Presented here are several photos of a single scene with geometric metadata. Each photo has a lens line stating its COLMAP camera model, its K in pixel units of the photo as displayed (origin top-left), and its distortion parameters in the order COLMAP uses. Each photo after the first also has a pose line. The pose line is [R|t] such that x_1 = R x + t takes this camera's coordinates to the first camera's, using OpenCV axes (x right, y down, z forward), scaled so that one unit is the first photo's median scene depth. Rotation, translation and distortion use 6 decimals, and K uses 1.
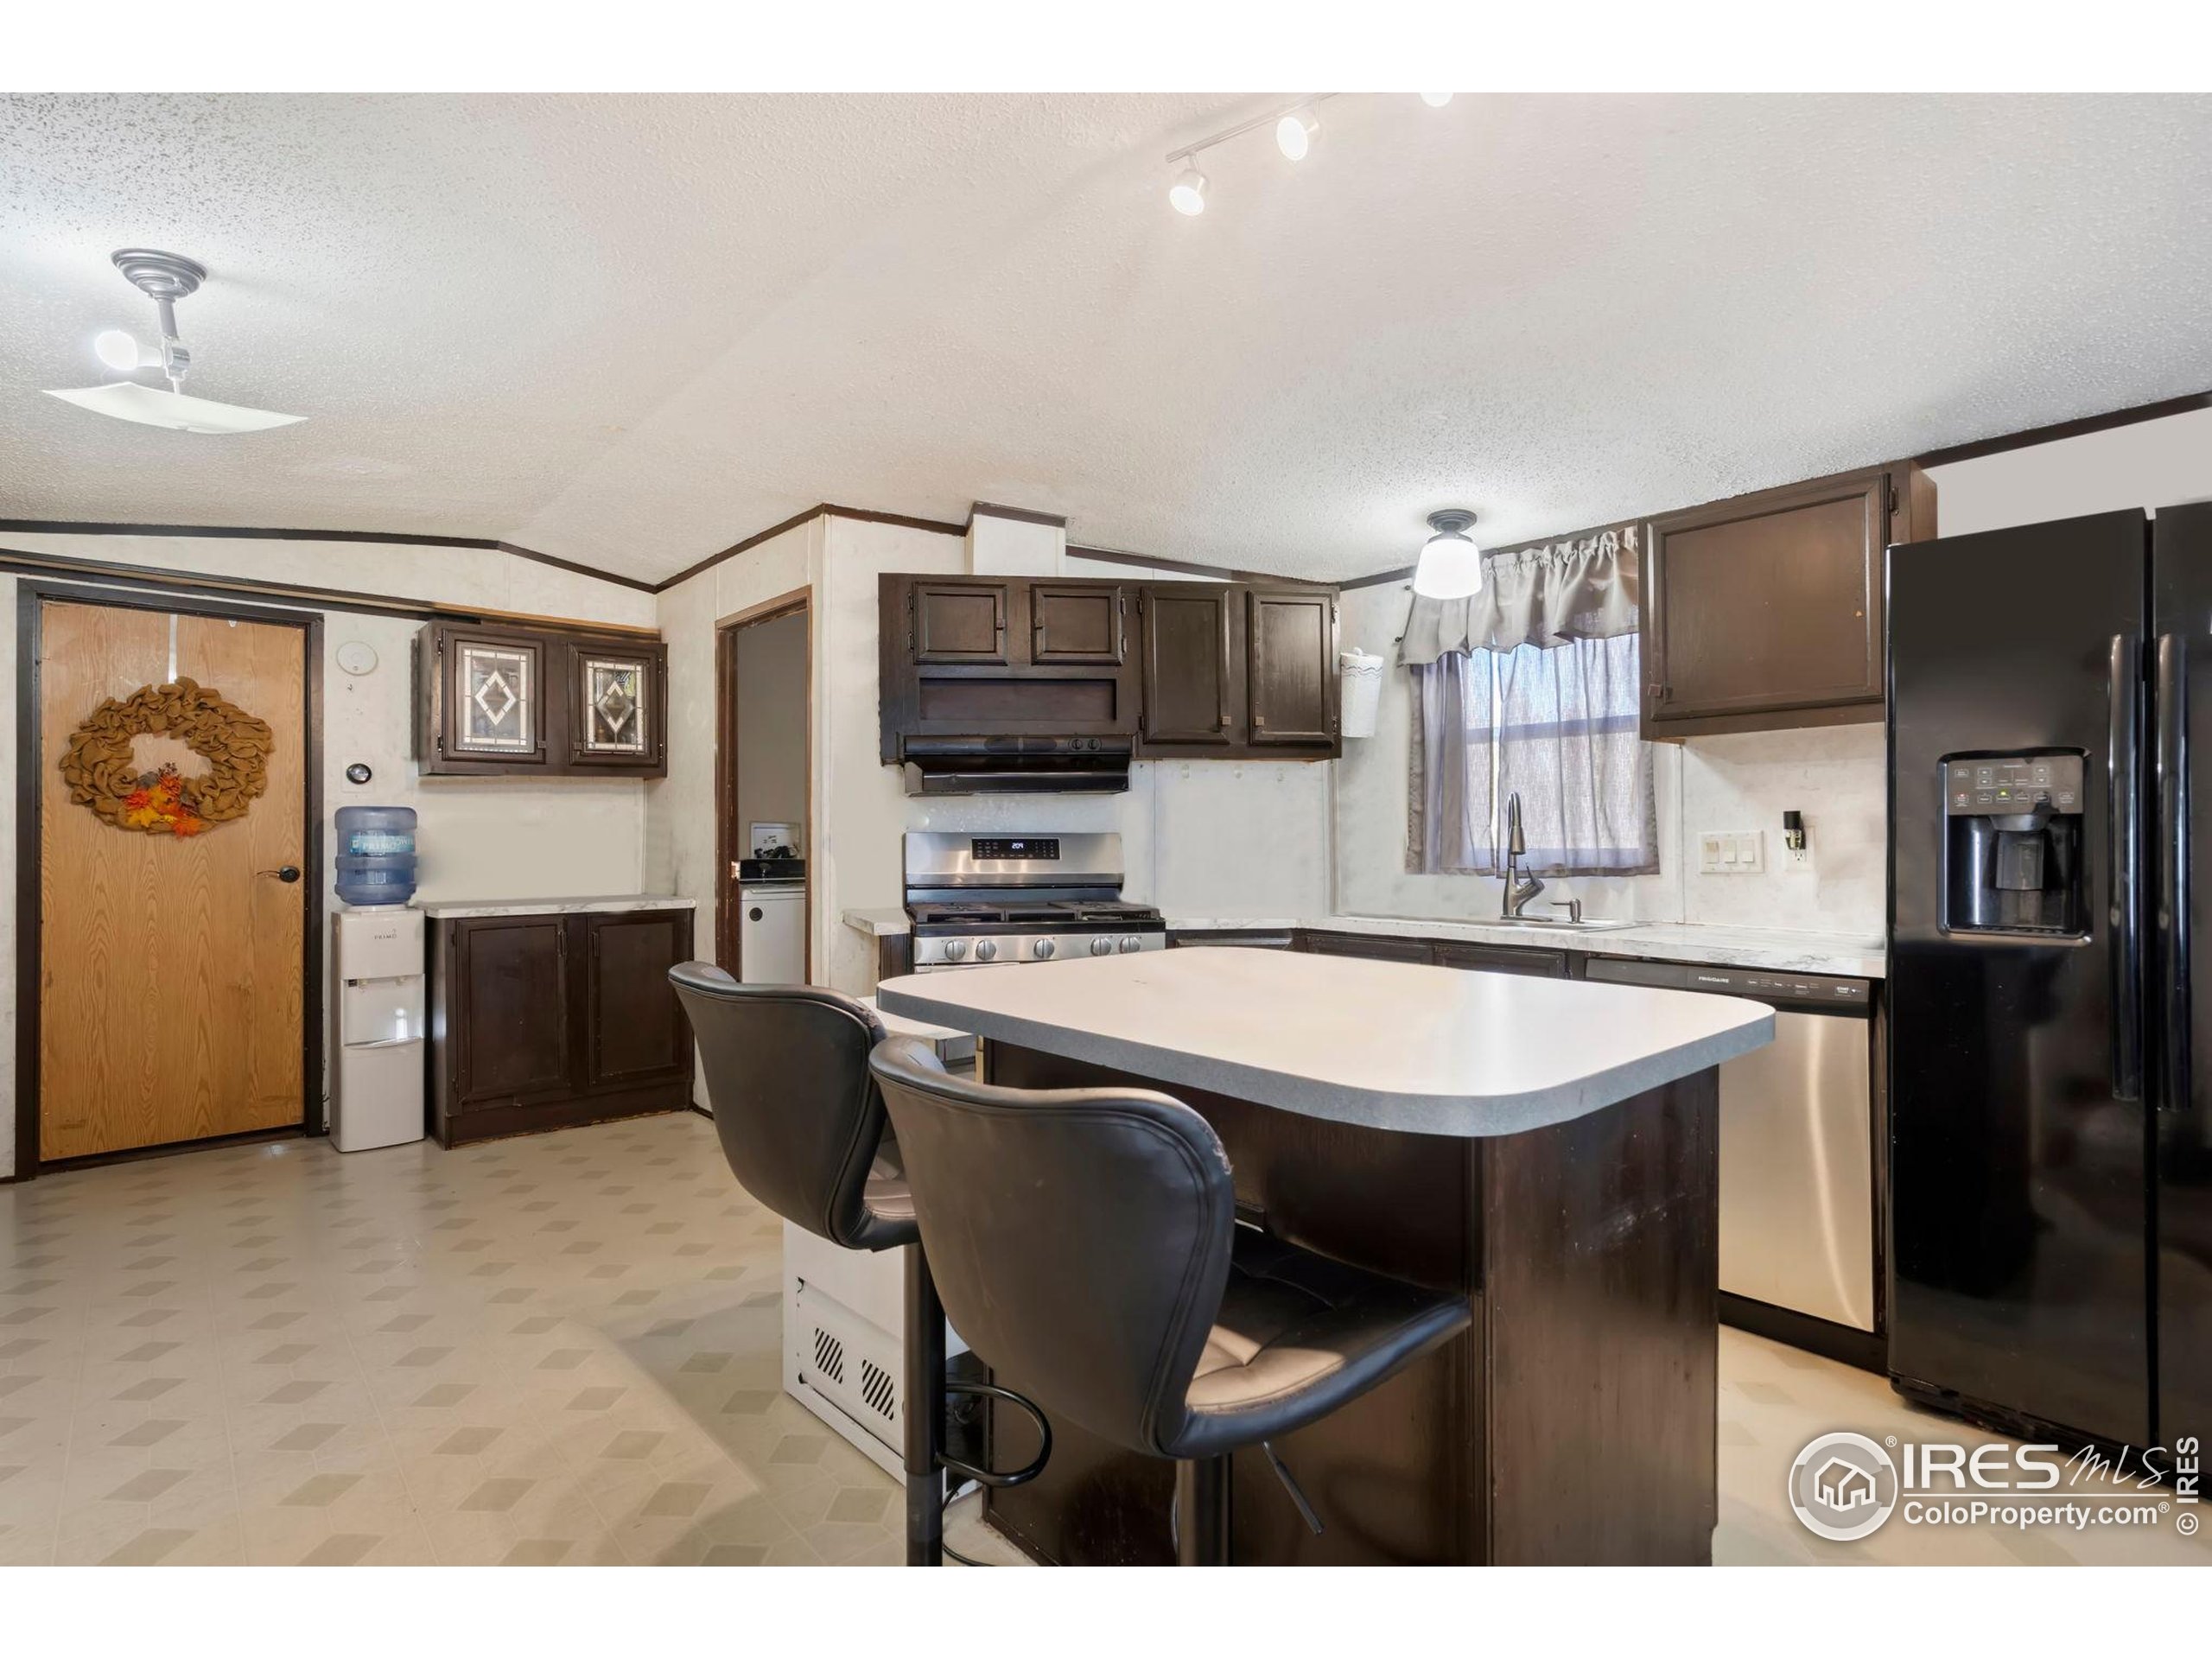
lens RADIAL K [[1022.7, 0, 1112.1], [0, 1022.7, 828.3], [0, 0, 1]] dist [-0.000917, 0.001407]
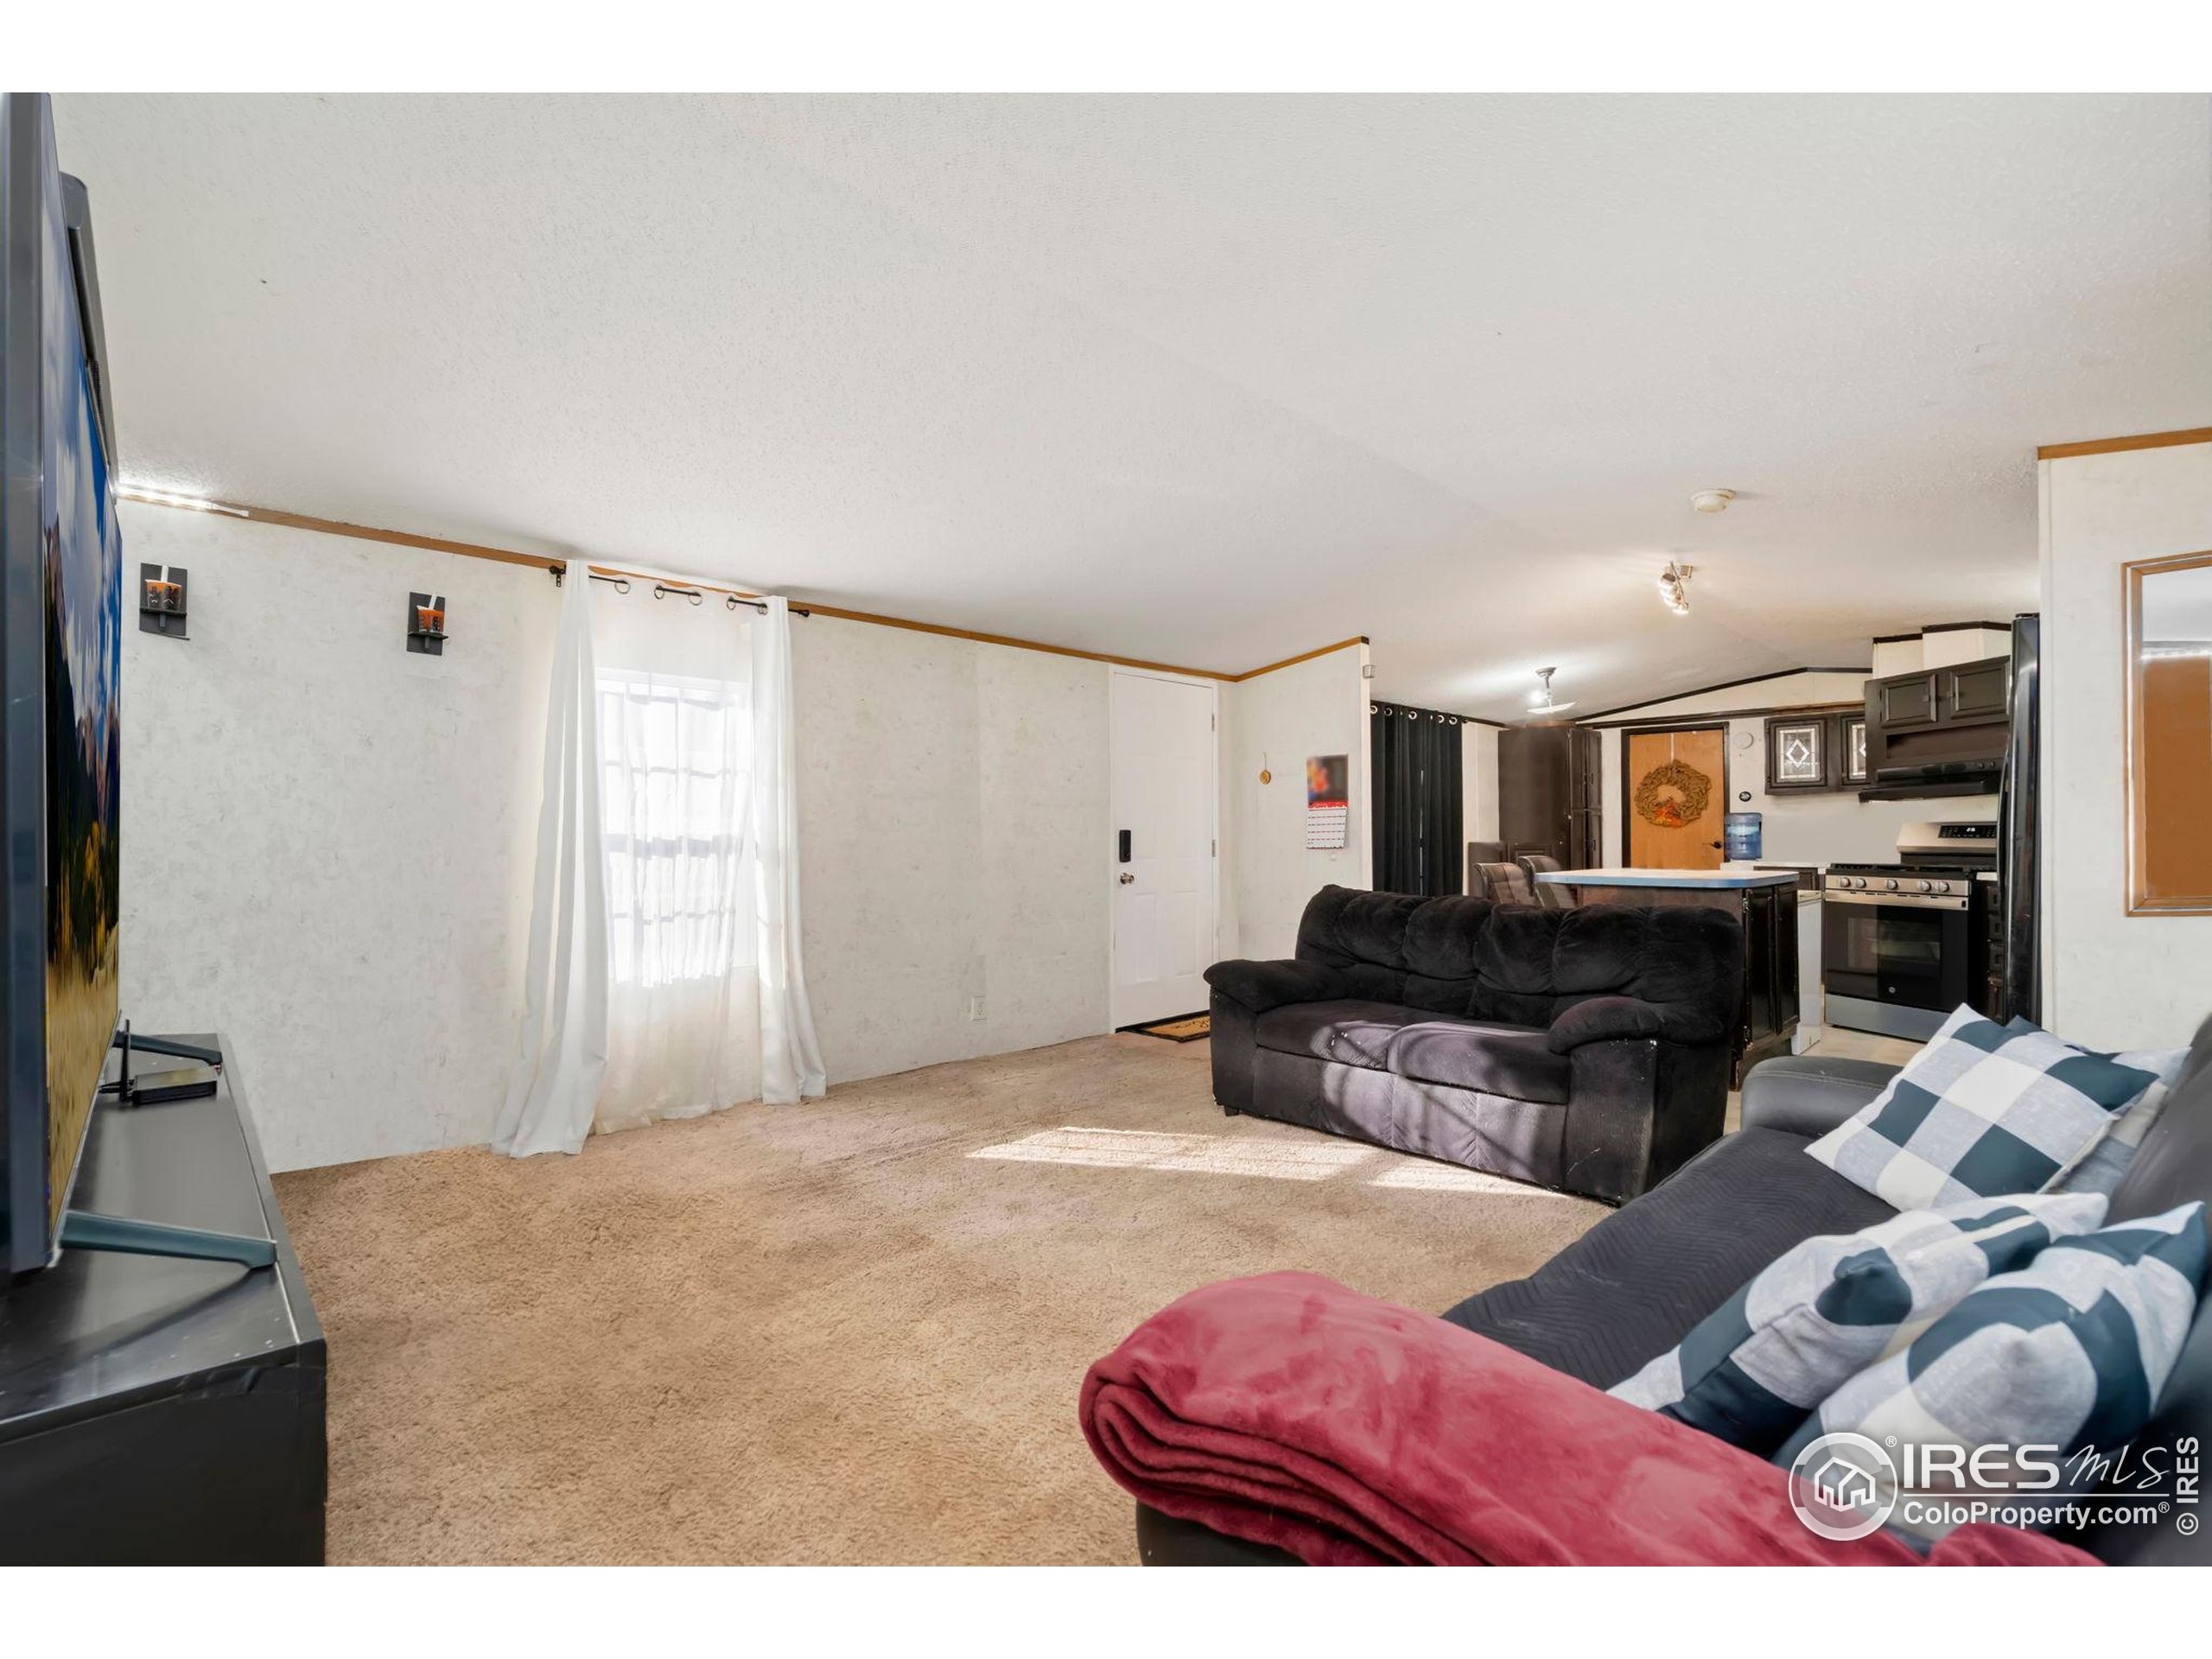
lens RADIAL K [[1022.7, 0, 1100.1], [0, 1022.7, 830.1], [0, 0, 1]] dist [-0.000917, 0.001407]
pose [[0.024107, -0.004245, -0.999700, 1.339648], [0.002805, 0.999987, -0.004178, 0.018900], [0.999705, -0.002704, 0.024119, -0.350333]]
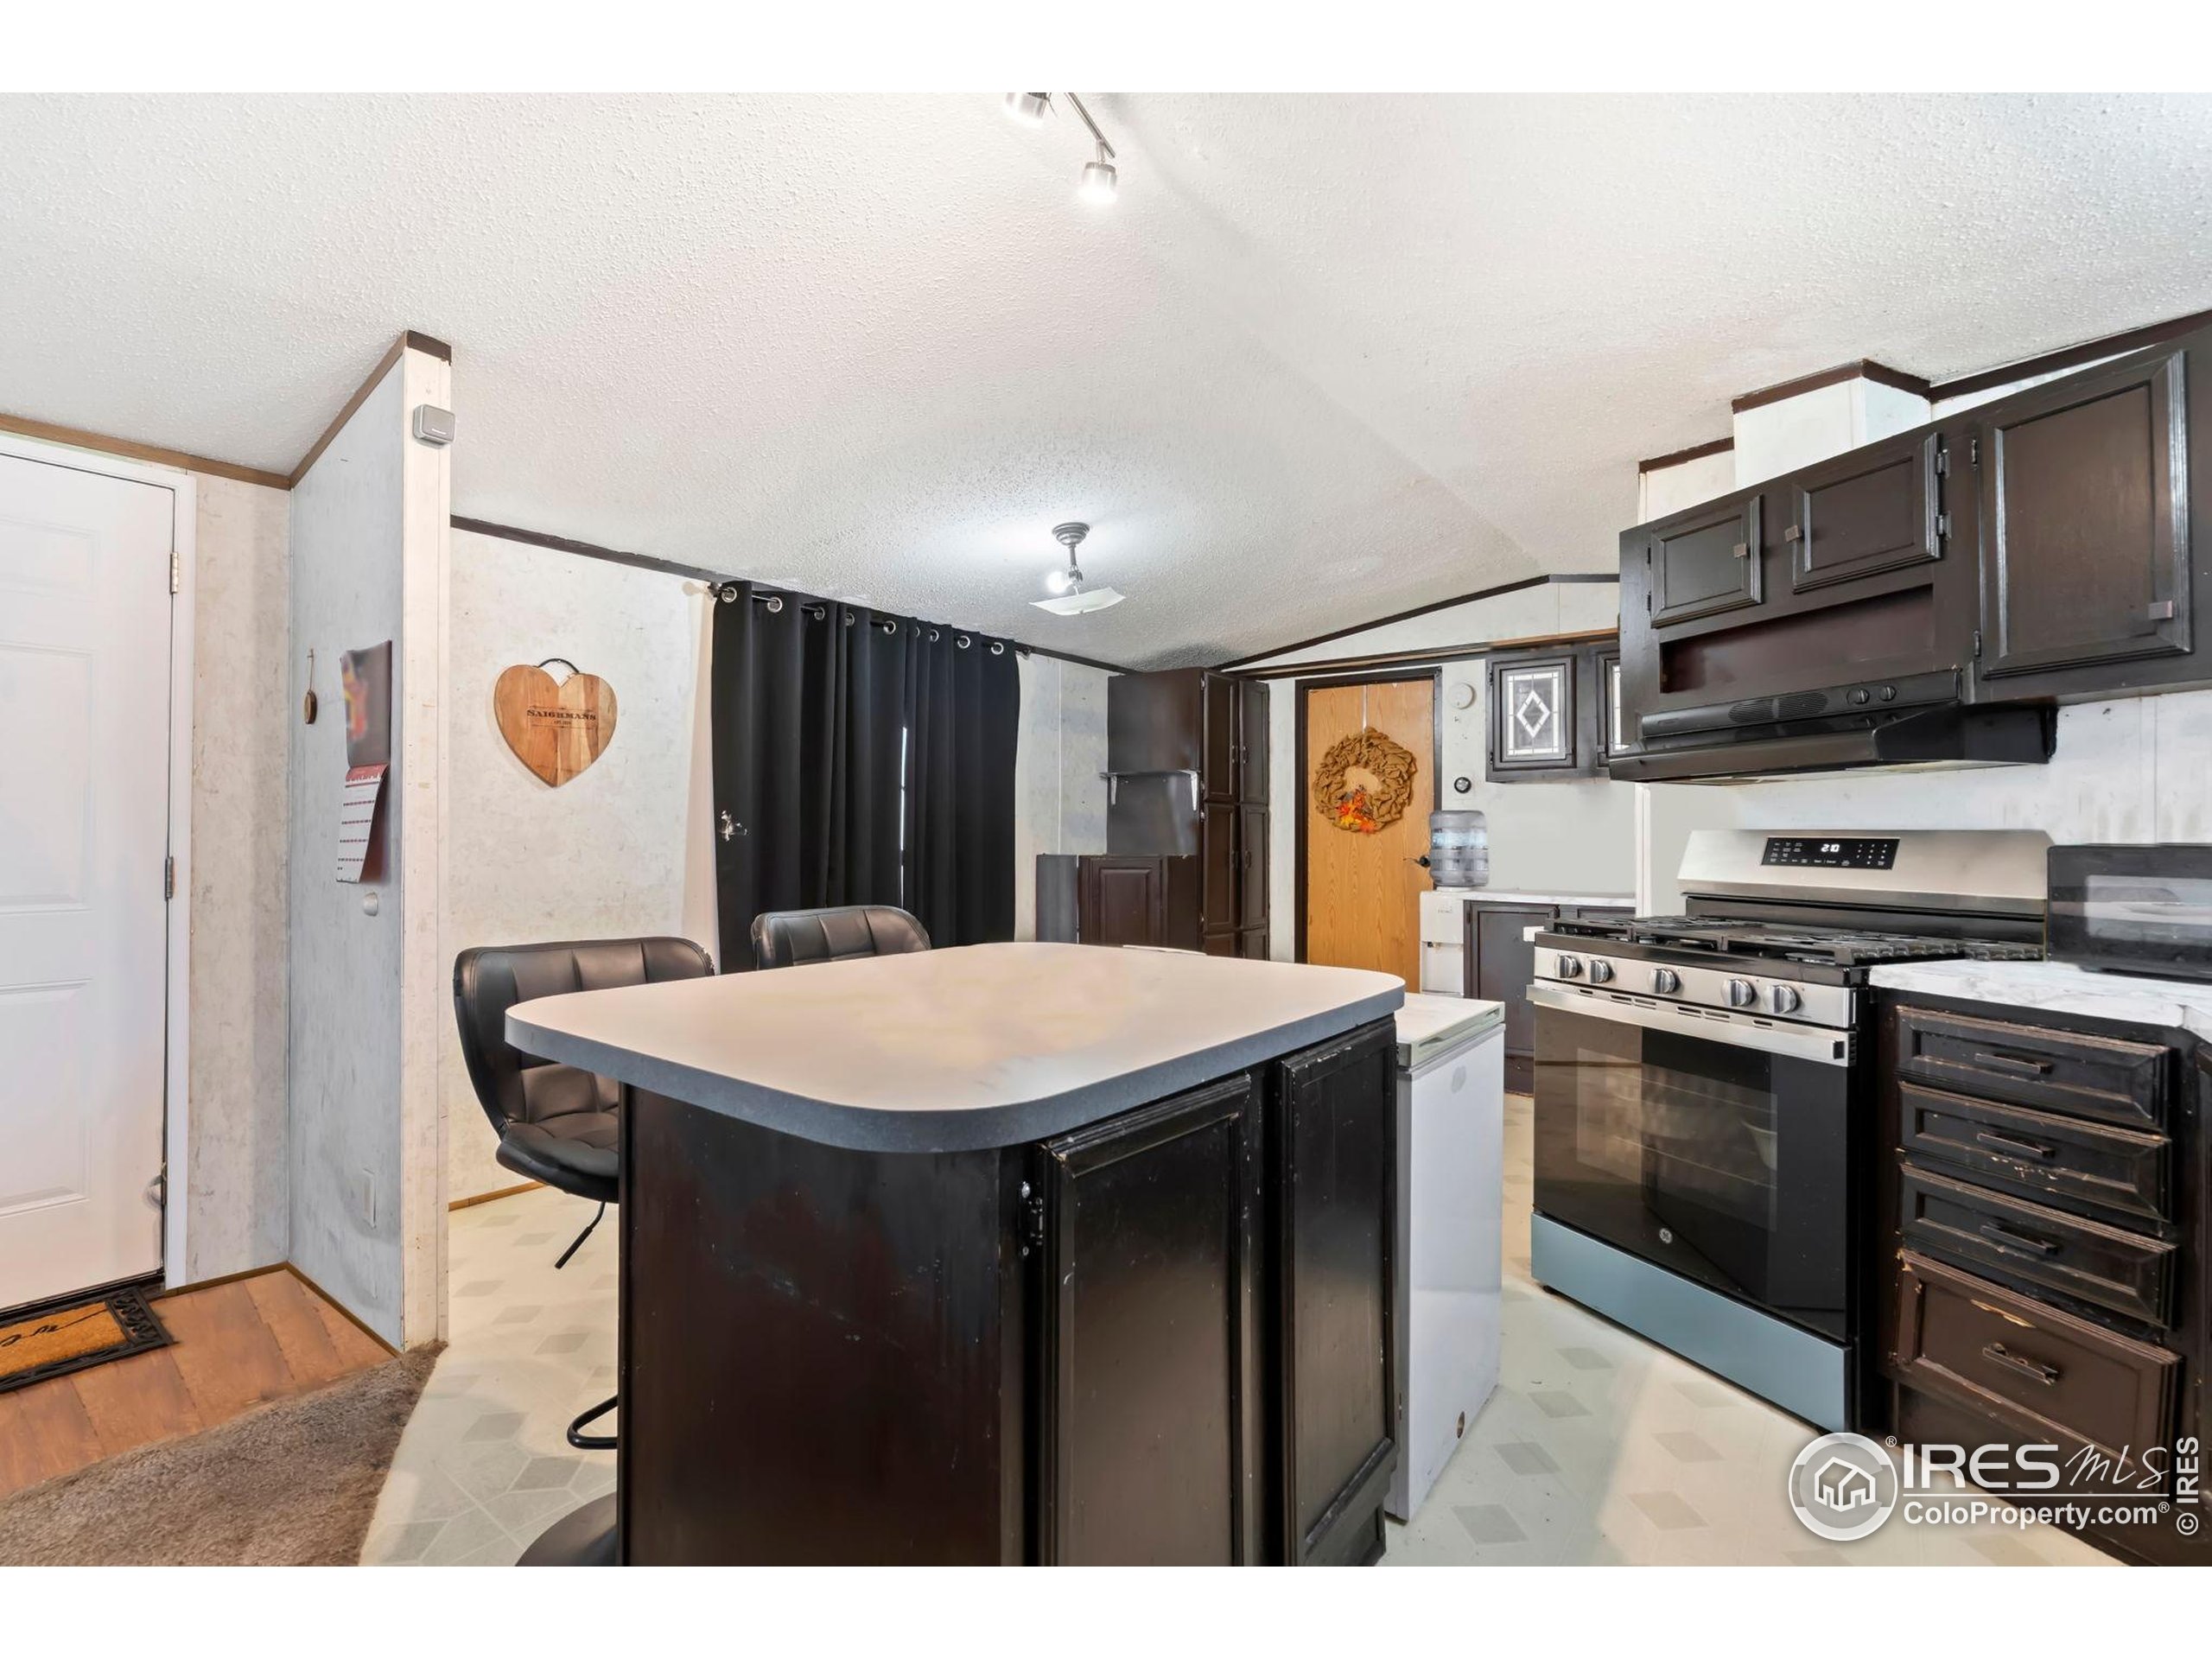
lens RADIAL K [[1022.7, 0, 1111.3], [0, 1022.7, 825.8], [0, 0, 1]] dist [-0.000917, 0.001407]
pose [[0.178056, -0.005082, -0.984007, 0.474869], [-0.003443, 0.999977, -0.005787, 0.006962], [0.984014, 0.004419, 0.178035, 0.357823]]
